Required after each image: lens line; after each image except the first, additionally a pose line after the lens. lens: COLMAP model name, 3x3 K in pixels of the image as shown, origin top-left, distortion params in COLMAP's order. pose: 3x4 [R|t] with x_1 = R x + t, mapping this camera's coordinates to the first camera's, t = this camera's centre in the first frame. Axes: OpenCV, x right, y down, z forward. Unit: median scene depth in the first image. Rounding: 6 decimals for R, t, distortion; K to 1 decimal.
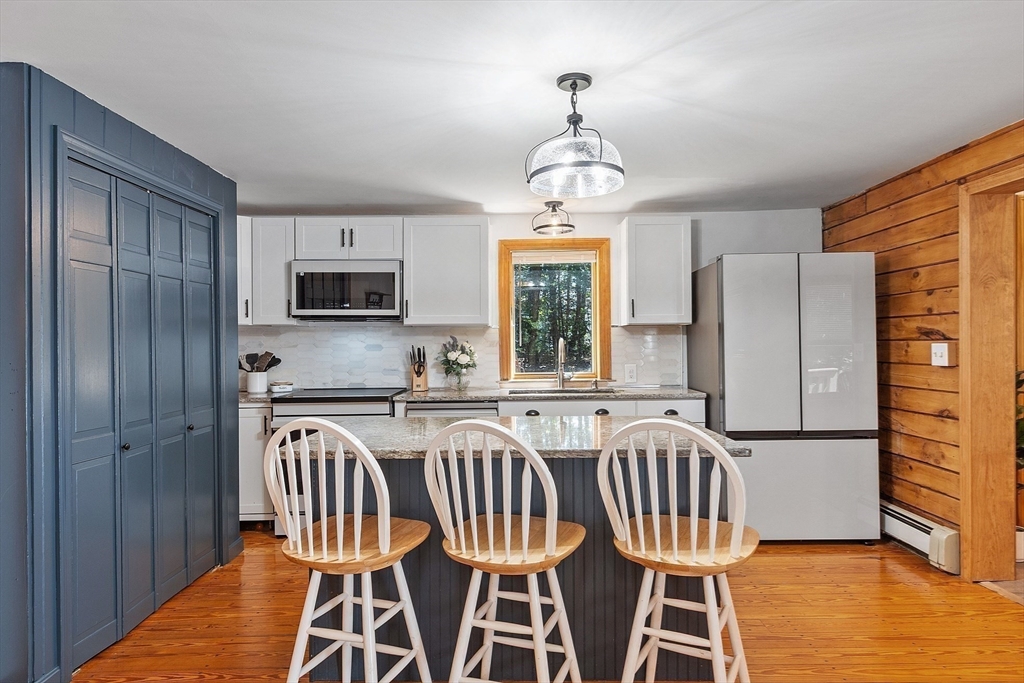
lens RADIAL K [[623.0, 0, 505.3], [0, 623.0, 340.7], [0, 0, 1]] dist [0.012363, -0.002378]
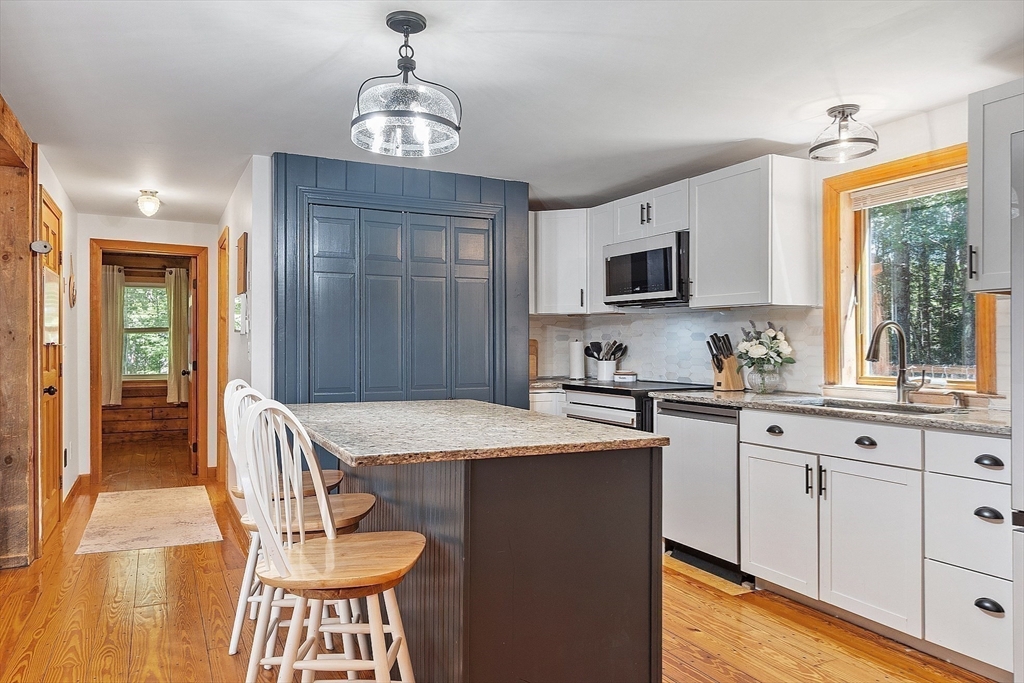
lens RADIAL K [[699.9, 0, 513.5], [0, 699.9, 342.6], [0, 0, 1]] dist [0.004760, -0.001986]
pose [[0.470457, 0.009060, -0.882377, 0.560681], [-0.001814, 0.999955, 0.009300, 0.012310], [0.882421, -0.002775, 0.470452, 0.360563]]
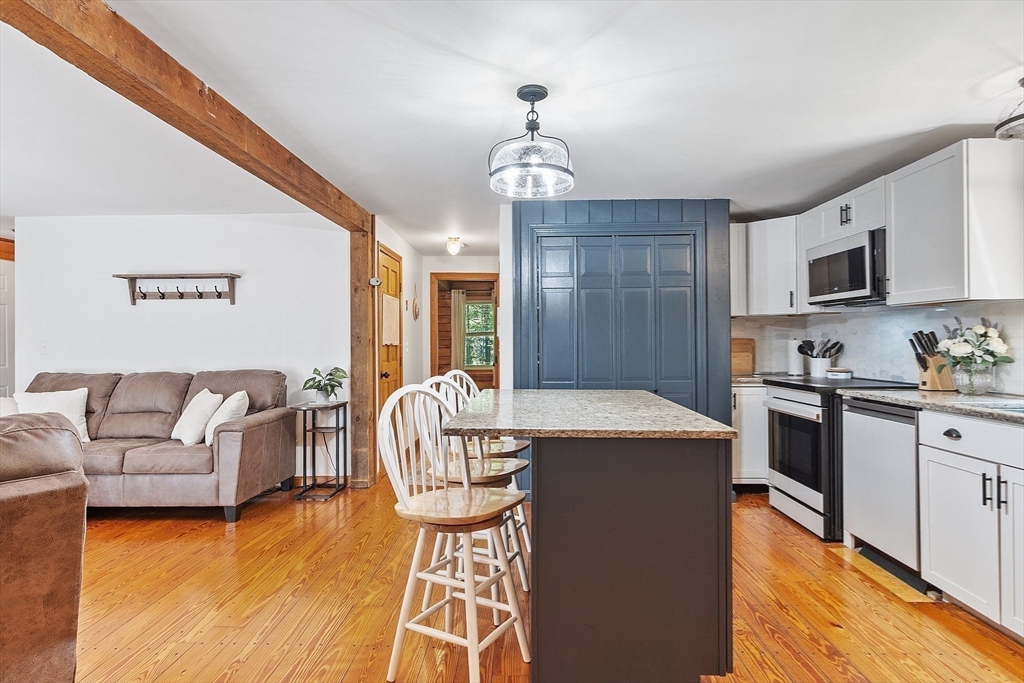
lens RADIAL K [[571.5, 0, 512.5], [0, 571.5, 338.0], [0, 0, 1]] dist [-0.002834, 0.002283]
pose [[-0.005113, 0.001485, -0.999986, 0.606093], [0.009455, 0.999954, 0.001437, 0.011301], [0.999942, -0.009447, -0.005127, 0.517881]]
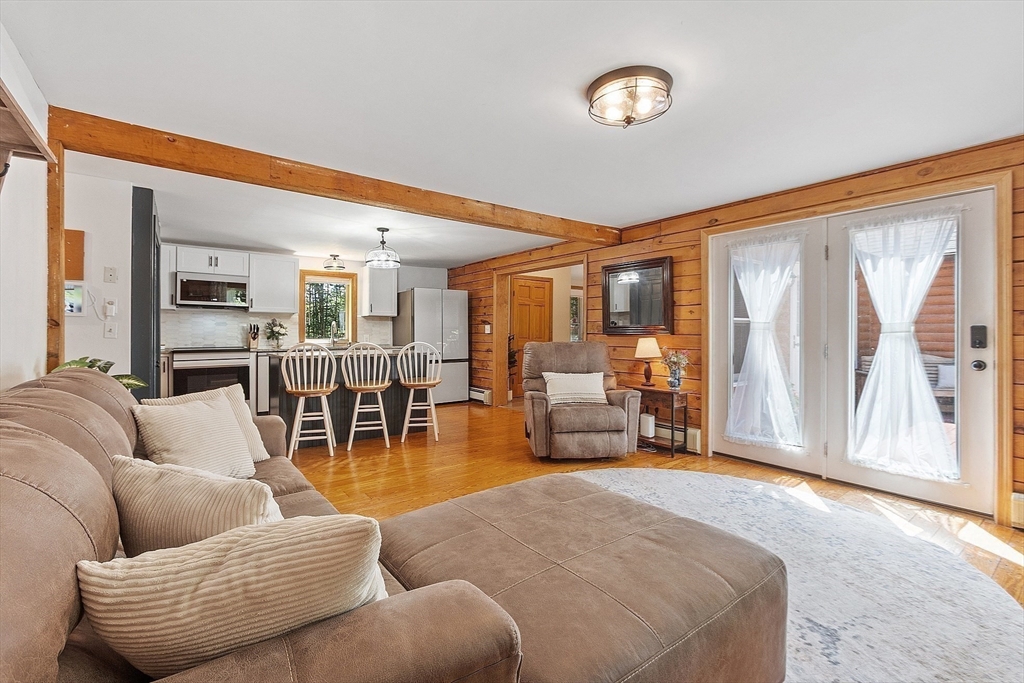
lens RADIAL K [[462.2, 0, 513.1], [0, 462.2, 335.0], [0, 0, 1]] dist [0.000751, 0.000064]
pose [[0.794613, 0.008321, 0.607060, -0.379789], [-0.010423, 0.999946, -0.000062, 0.036310], [-0.607027, -0.006278, 0.794656, -0.574864]]
